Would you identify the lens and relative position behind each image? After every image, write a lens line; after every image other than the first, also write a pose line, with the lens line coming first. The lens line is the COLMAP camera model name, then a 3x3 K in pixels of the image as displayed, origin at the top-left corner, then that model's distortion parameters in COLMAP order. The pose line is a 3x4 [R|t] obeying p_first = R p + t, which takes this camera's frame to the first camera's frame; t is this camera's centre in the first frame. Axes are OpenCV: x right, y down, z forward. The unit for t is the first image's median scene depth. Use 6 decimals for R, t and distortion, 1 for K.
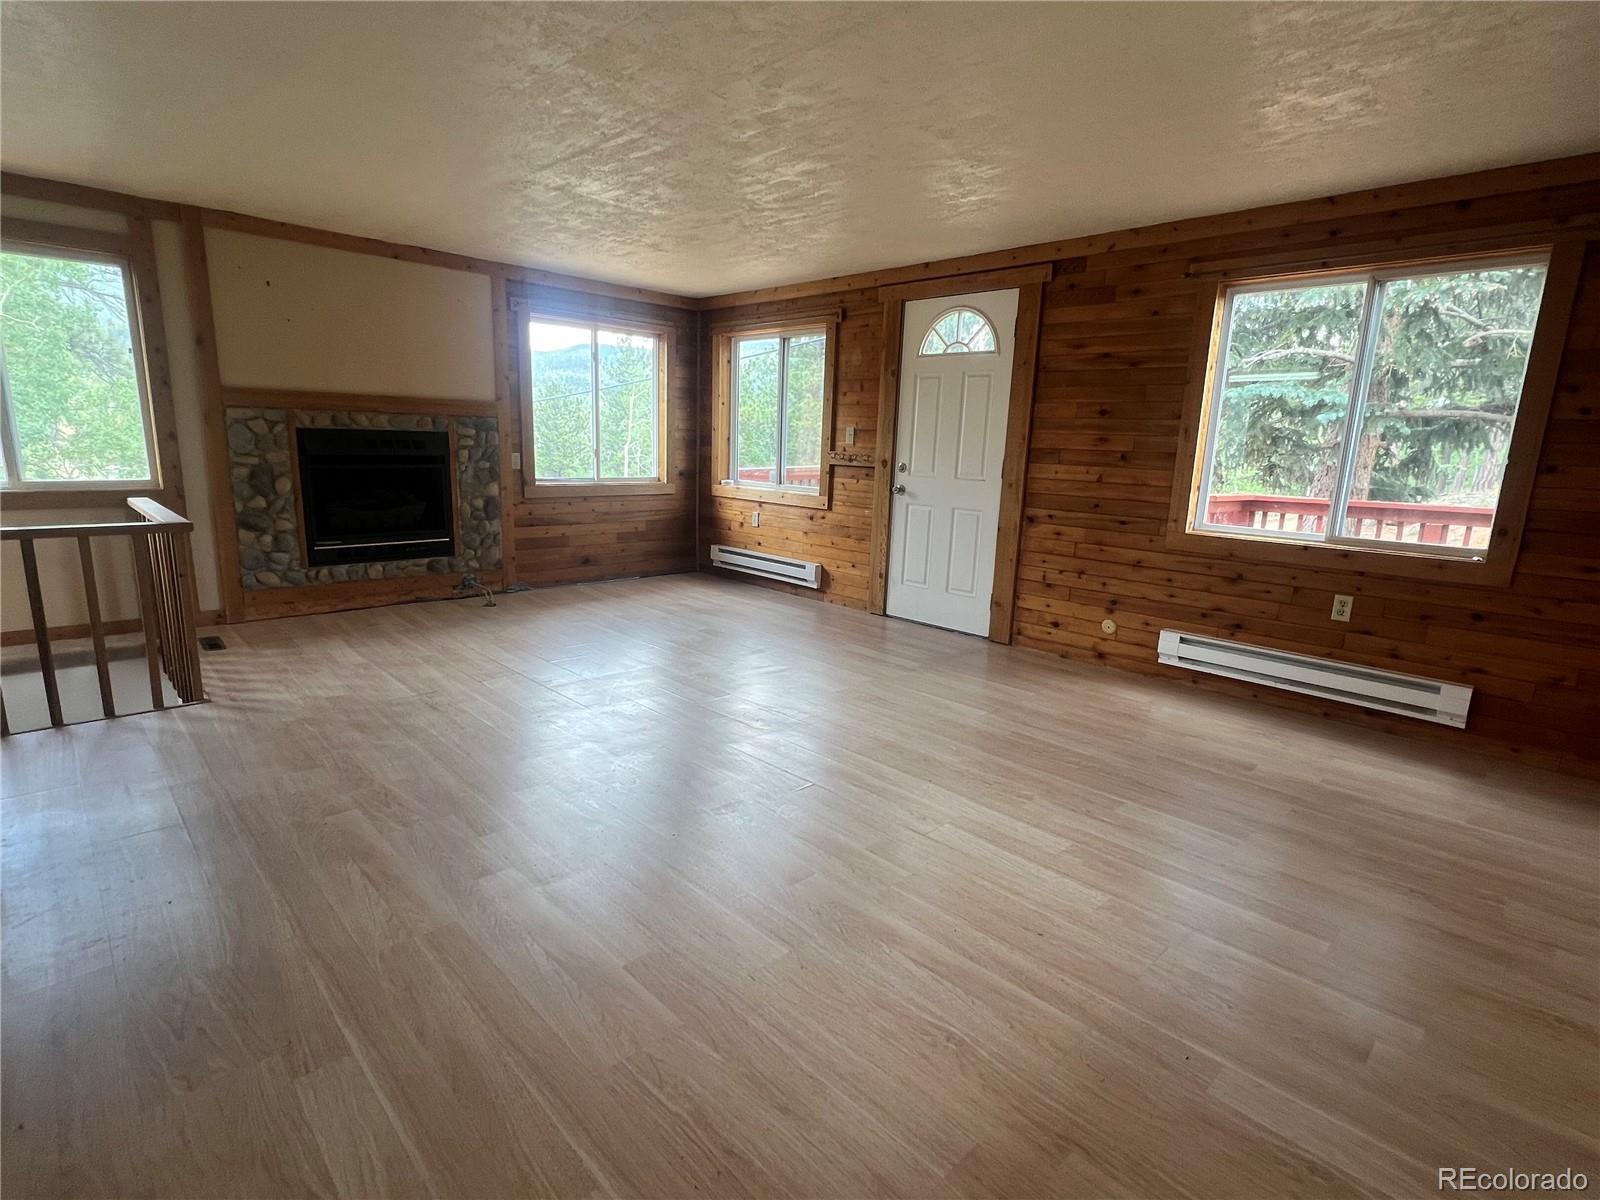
lens RADIAL K [[791.8, 0, 795.6], [0, 791.8, 602.2], [0, 0, 1]] dist [-0.001035, 0.000188]
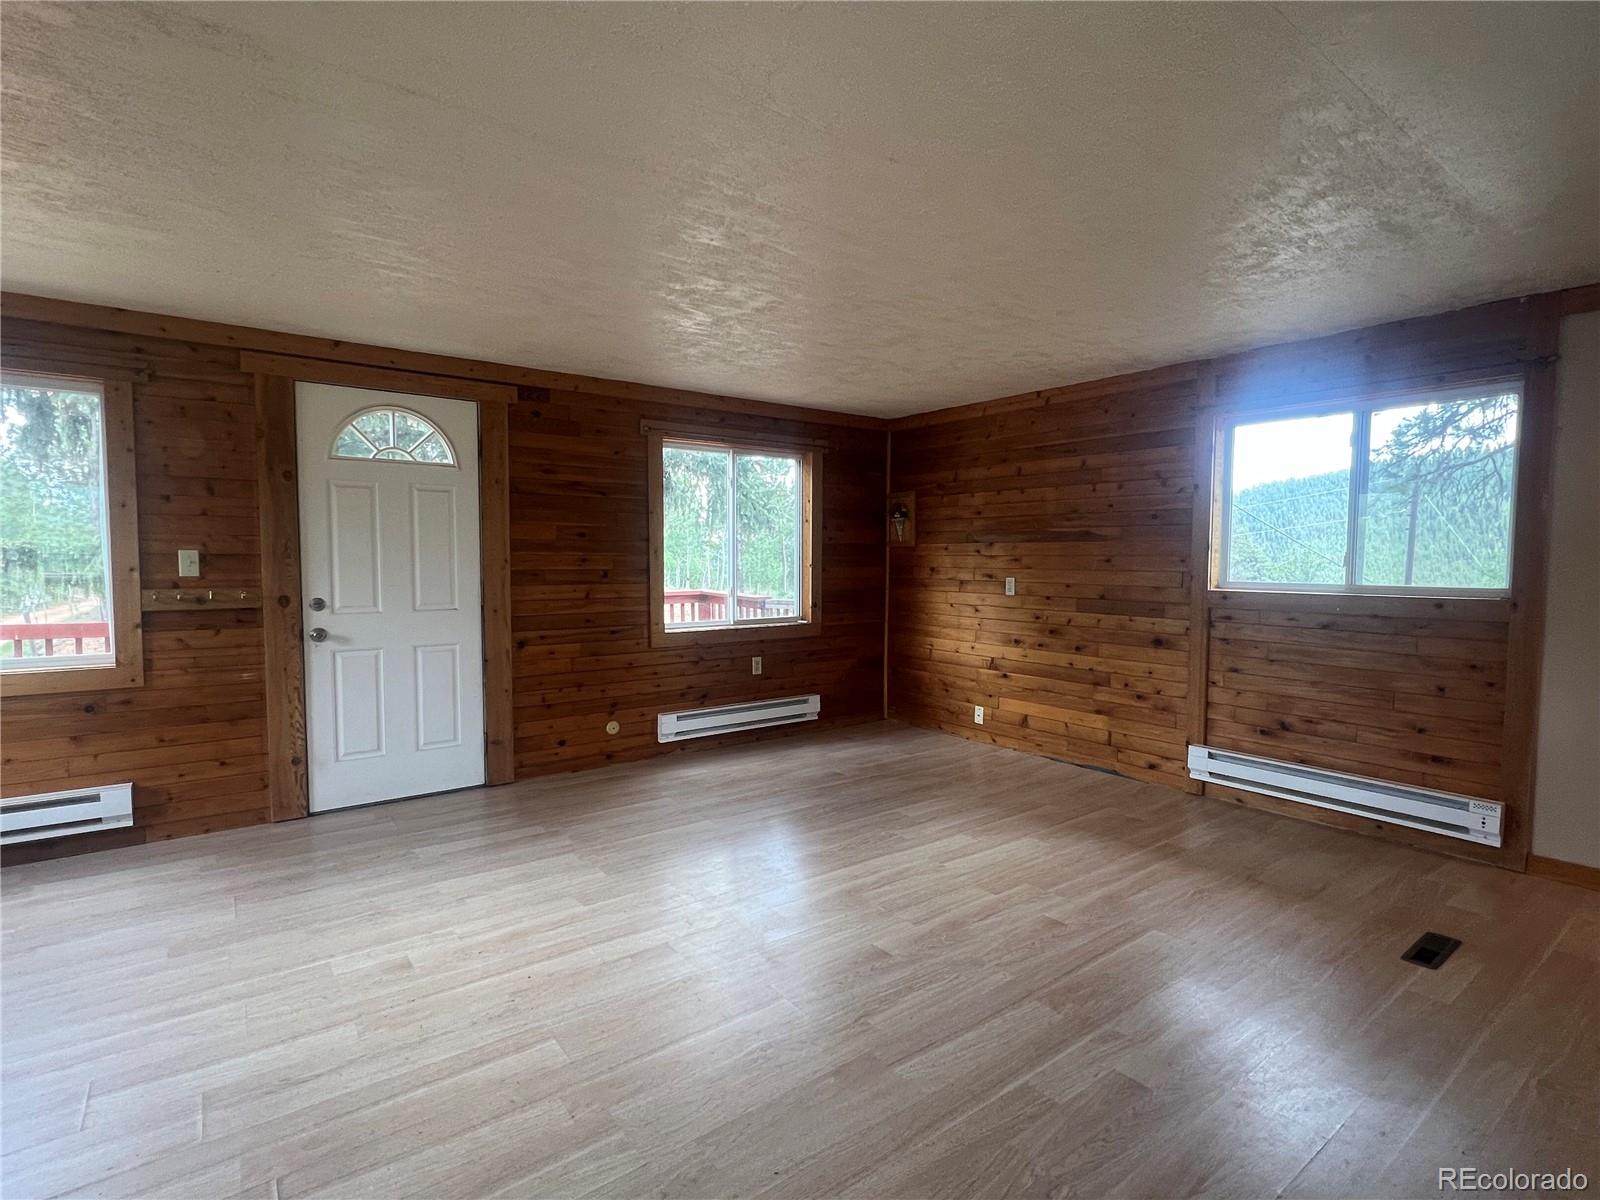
lens RADIAL K [[791.8, 0, 793.3], [0, 791.8, 602.8], [0, 0, 1]] dist [-0.001035, 0.000188]
pose [[0.127670, -0.092801, 0.987466, -0.643904], [0.200312, 0.977509, 0.065967, -0.162285], [-0.971378, 0.189379, 0.143388, 0.581291]]
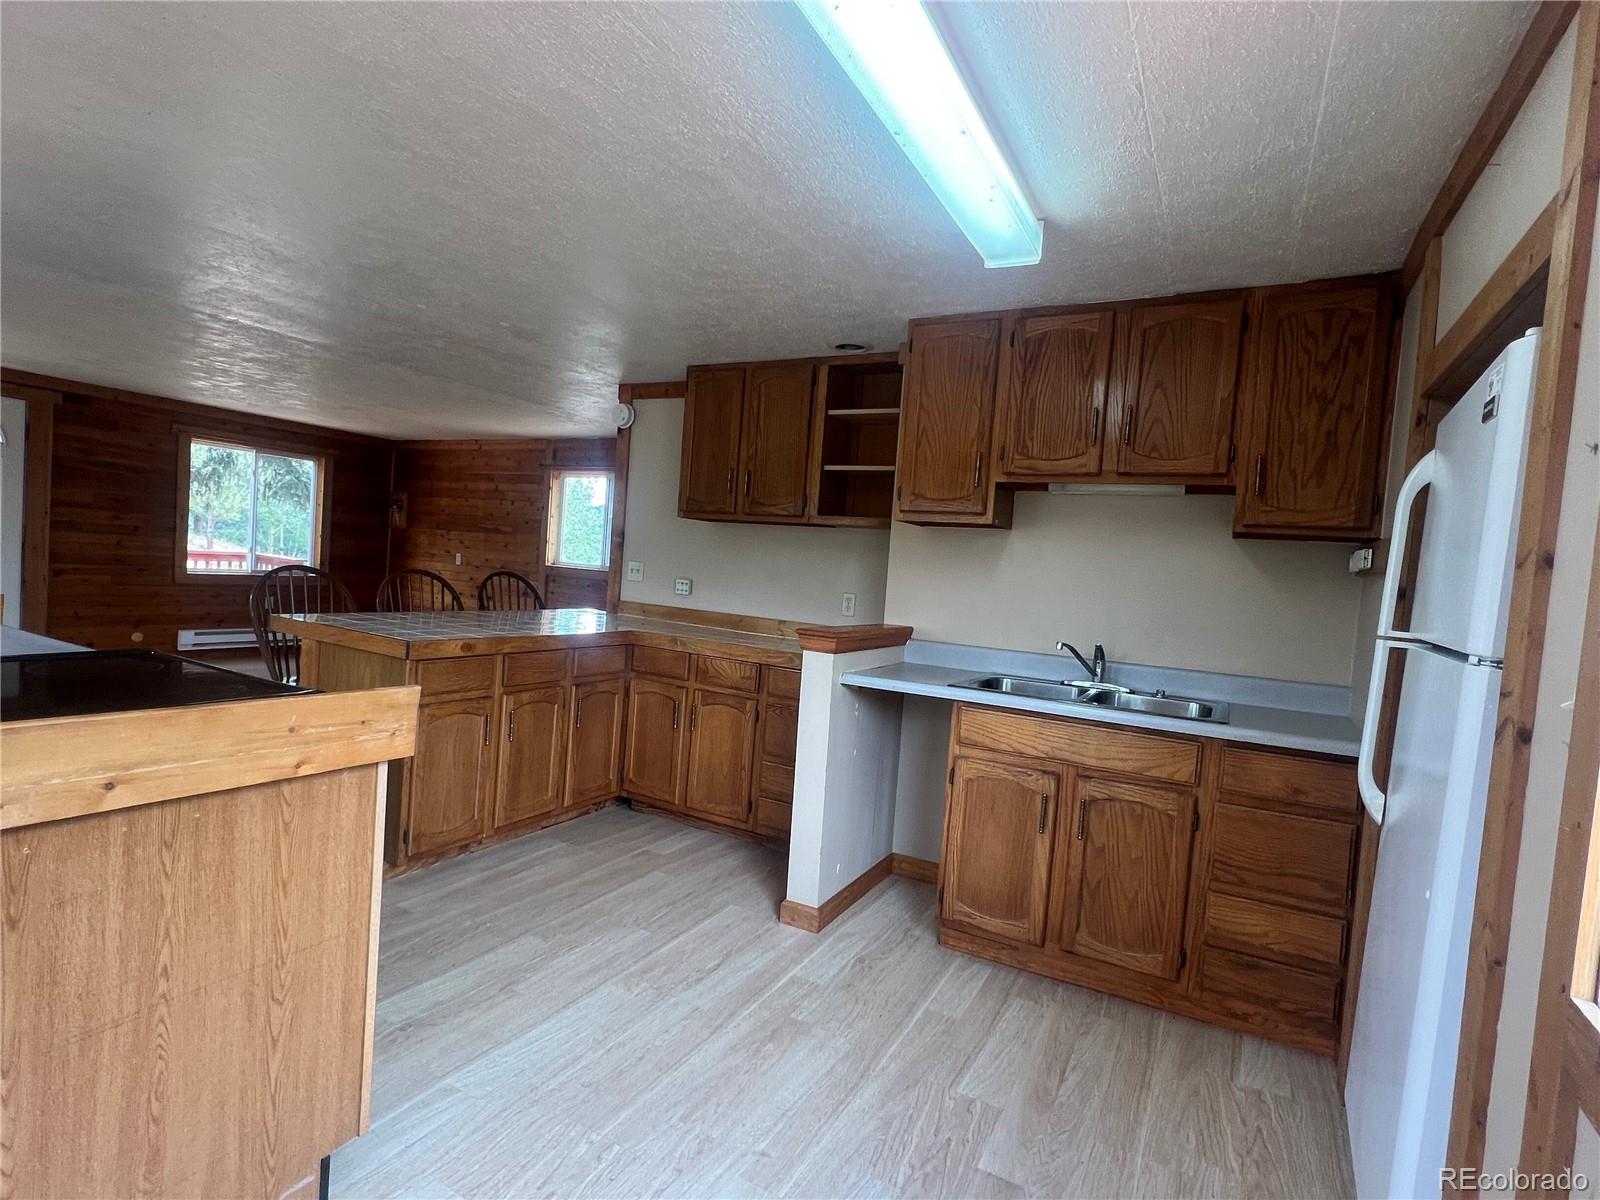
lens RADIAL K [[791.8, 0, 802.0], [0, 791.8, 606.4], [0, 0, 1]] dist [-0.001035, 0.000188]
pose [[-0.290338, -0.107078, 0.950914, -1.481114], [0.106808, 0.983884, 0.143401, -0.113647], [-0.950945, 0.143200, -0.274222, 0.180402]]
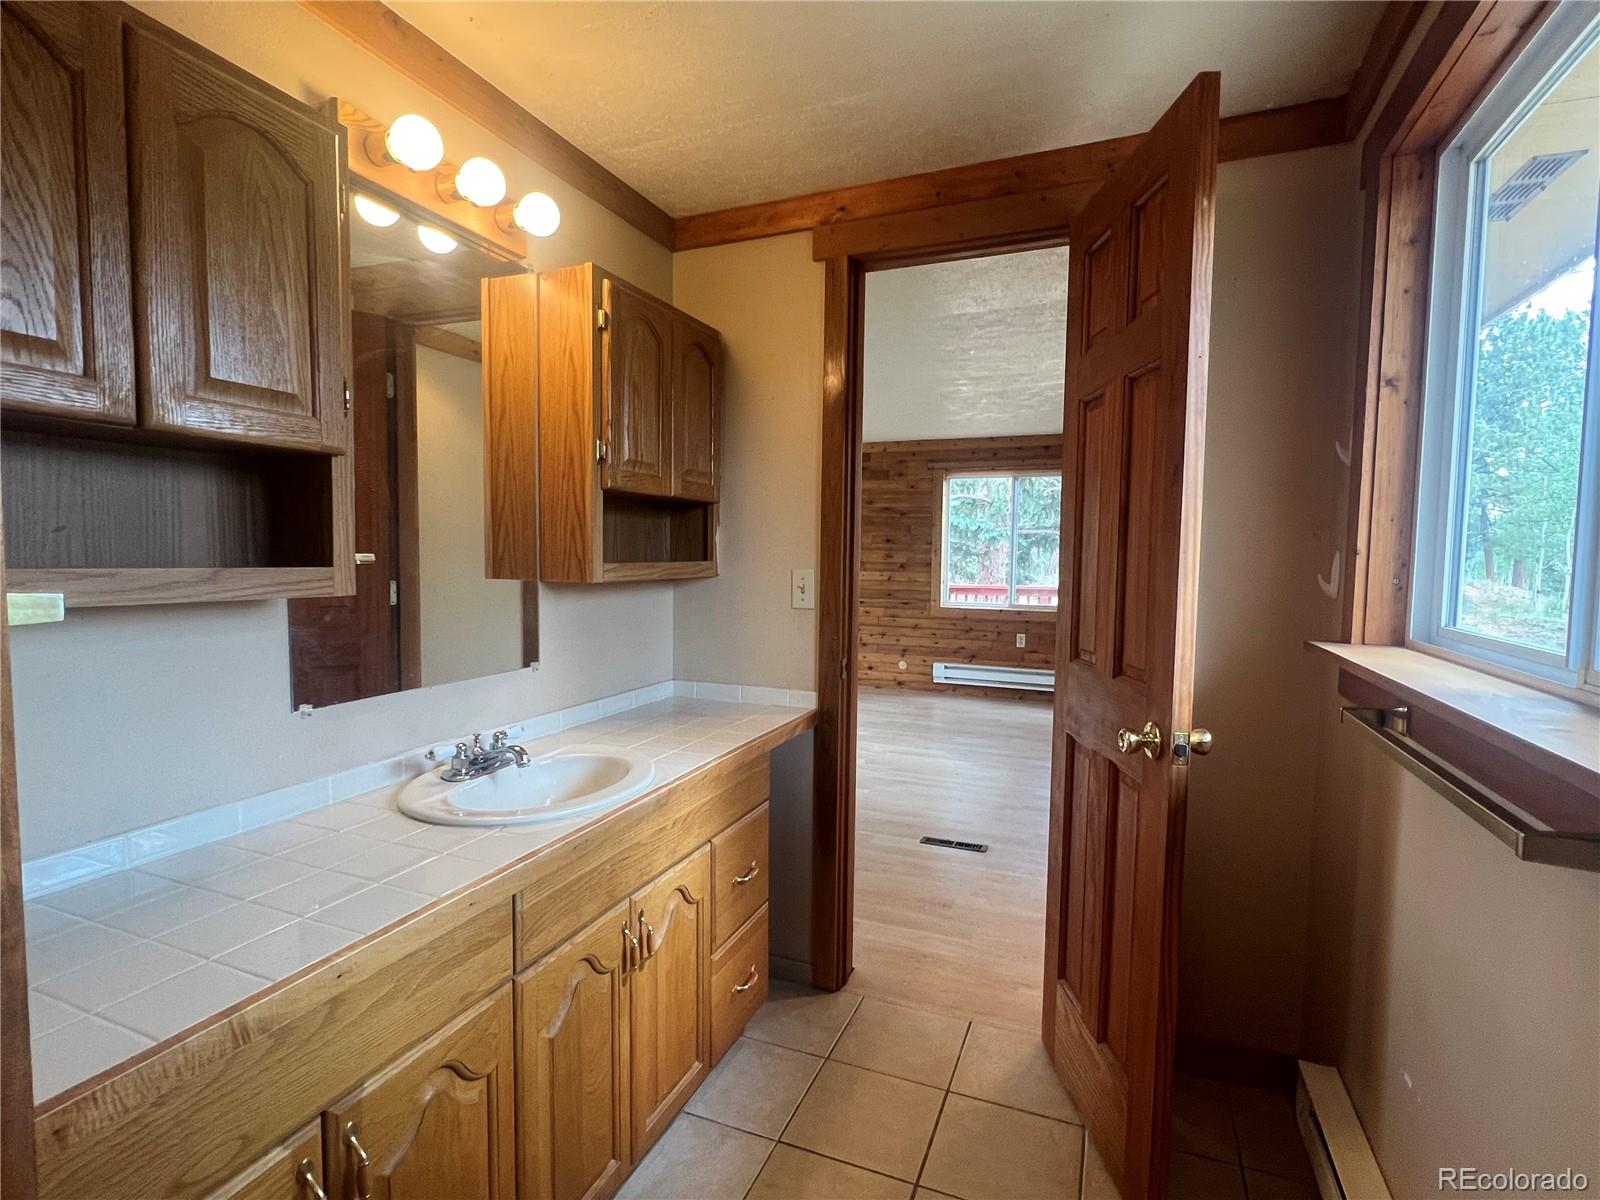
lens RADIAL K [[791.8, 0, 790.8], [0, 791.8, 596.9], [0, 0, 1]] dist [-0.001035, 0.000188]
pose [[0.918773, -0.045350, 0.392172, -0.483948], [0.096760, 0.988949, -0.112328, 0.054066], [-0.382744, 0.141150, 0.913008, -0.471762]]
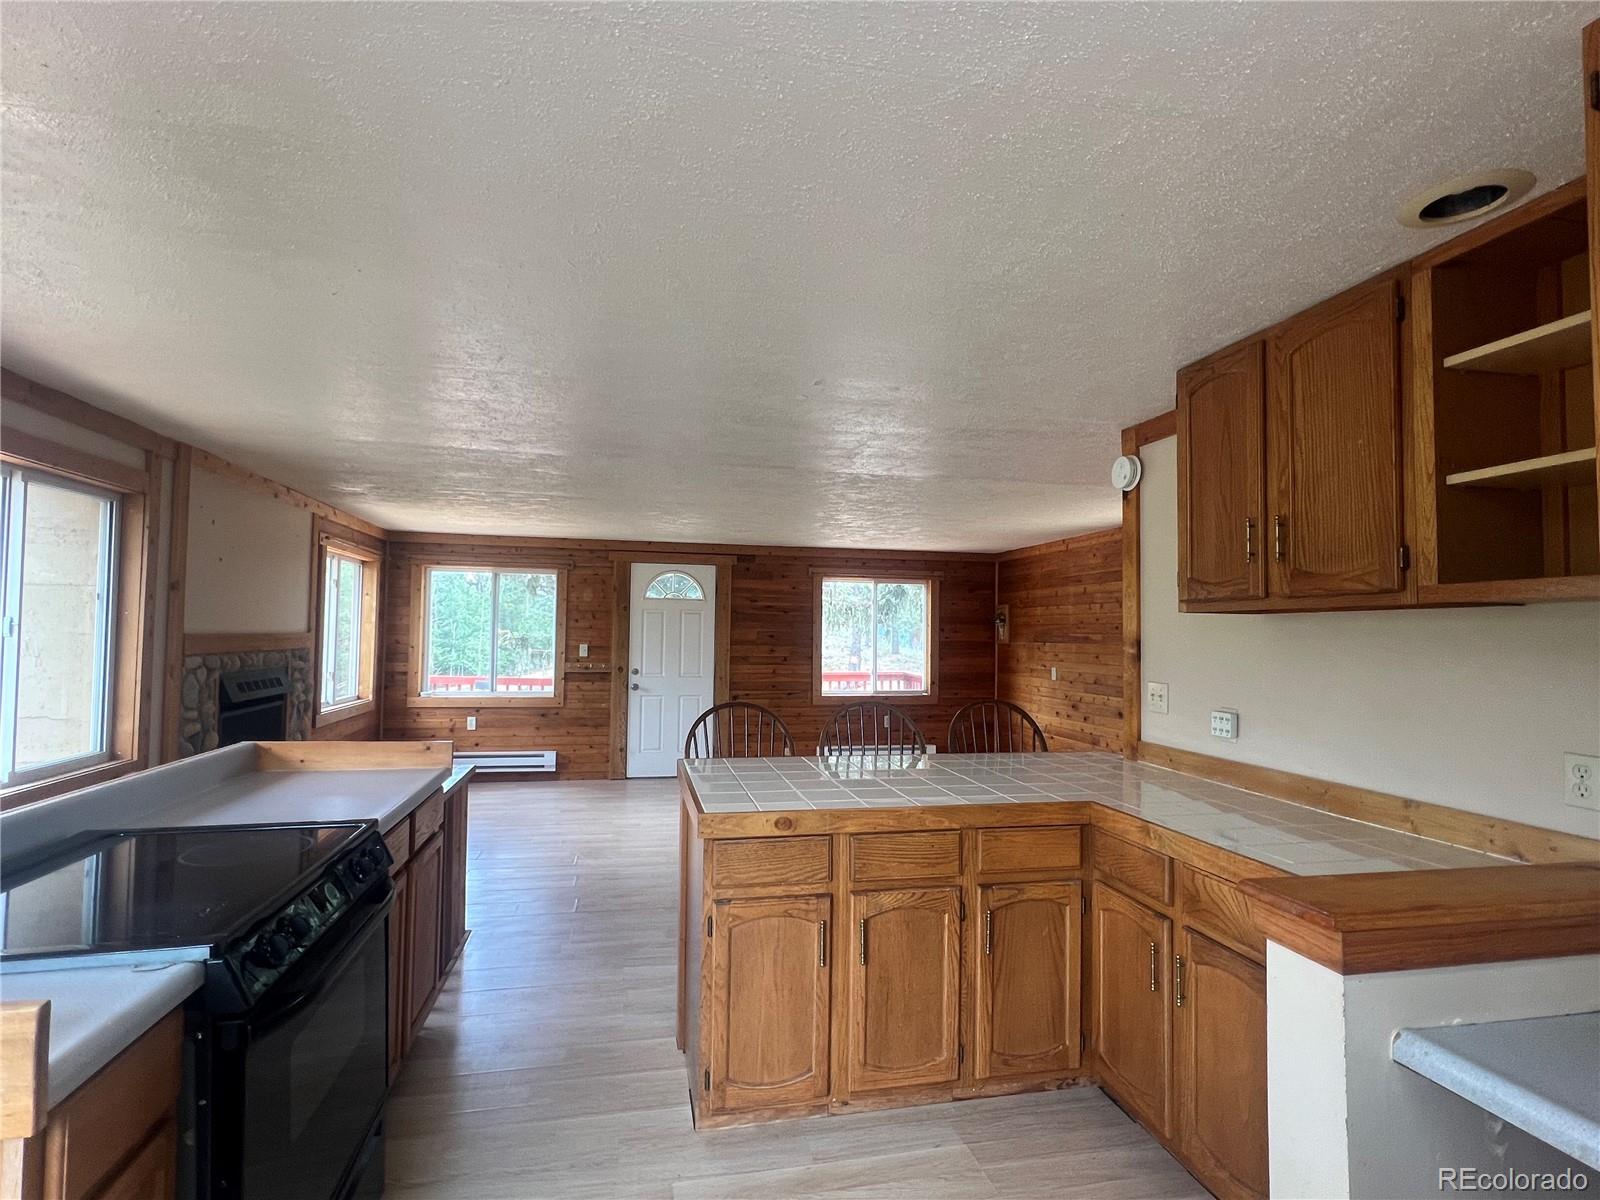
lens RADIAL K [[791.8, 0, 797.7], [0, 791.8, 604.8], [0, 0, 1]] dist [-0.001035, 0.000188]
pose [[0.531828, 0.004845, 0.846838, -1.149485], [0.175618, 0.977614, -0.115884, -0.085295], [-0.828442, 0.210351, 0.519072, -0.031435]]
